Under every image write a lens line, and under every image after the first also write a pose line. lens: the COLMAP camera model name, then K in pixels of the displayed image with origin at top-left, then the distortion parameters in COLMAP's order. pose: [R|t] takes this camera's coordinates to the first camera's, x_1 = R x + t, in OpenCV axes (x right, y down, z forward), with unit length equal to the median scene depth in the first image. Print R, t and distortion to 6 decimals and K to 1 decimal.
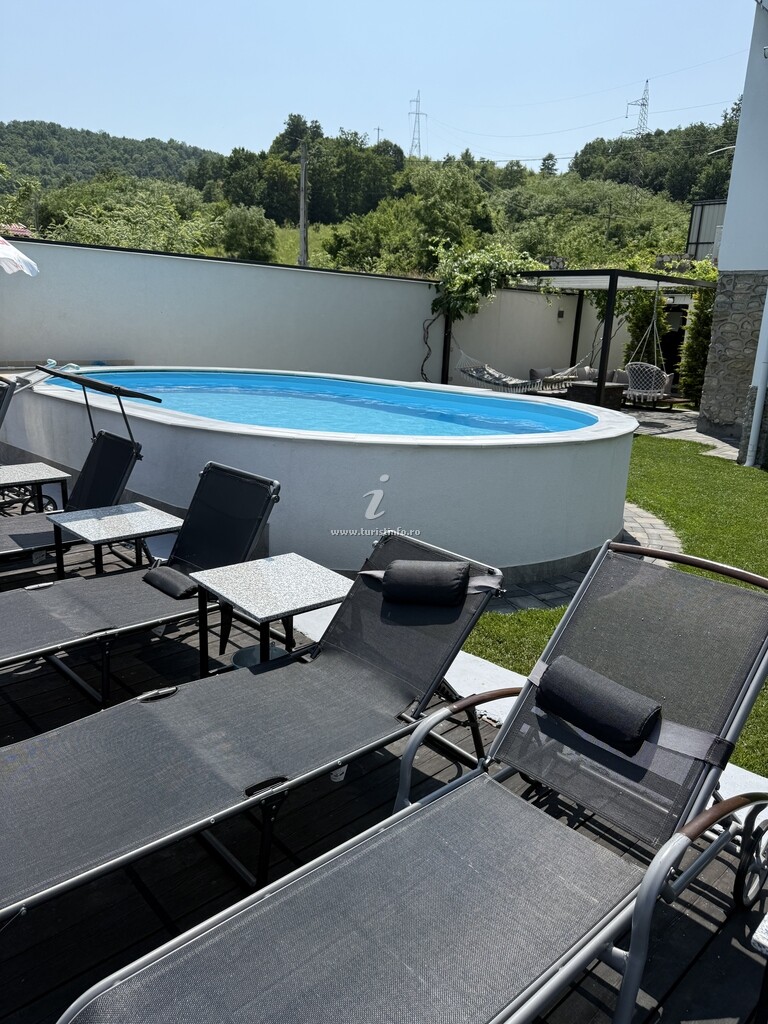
lens RADIAL K [[737.0, 0, 384.0], [0, 737.0, 512.0], [0, 0, 1]] dist [0.000928, -0.000873]
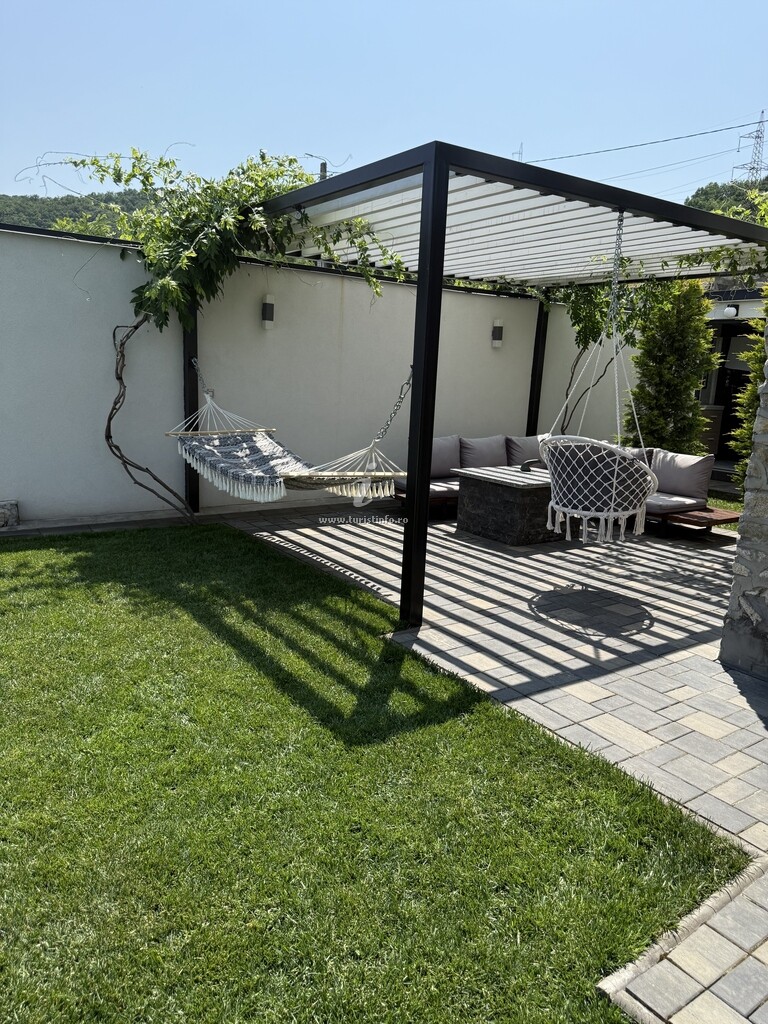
lens RADIAL K [[737.0, 0, 384.0], [0, 737.0, 512.0], [0, 0, 1]] dist [0.000928, -0.000873]
pose [[0.990031, 0.032648, -0.137013, 0.234514], [-0.041666, 0.997113, -0.063472, -0.106209], [0.134546, 0.068548, 0.988534, 0.483580]]
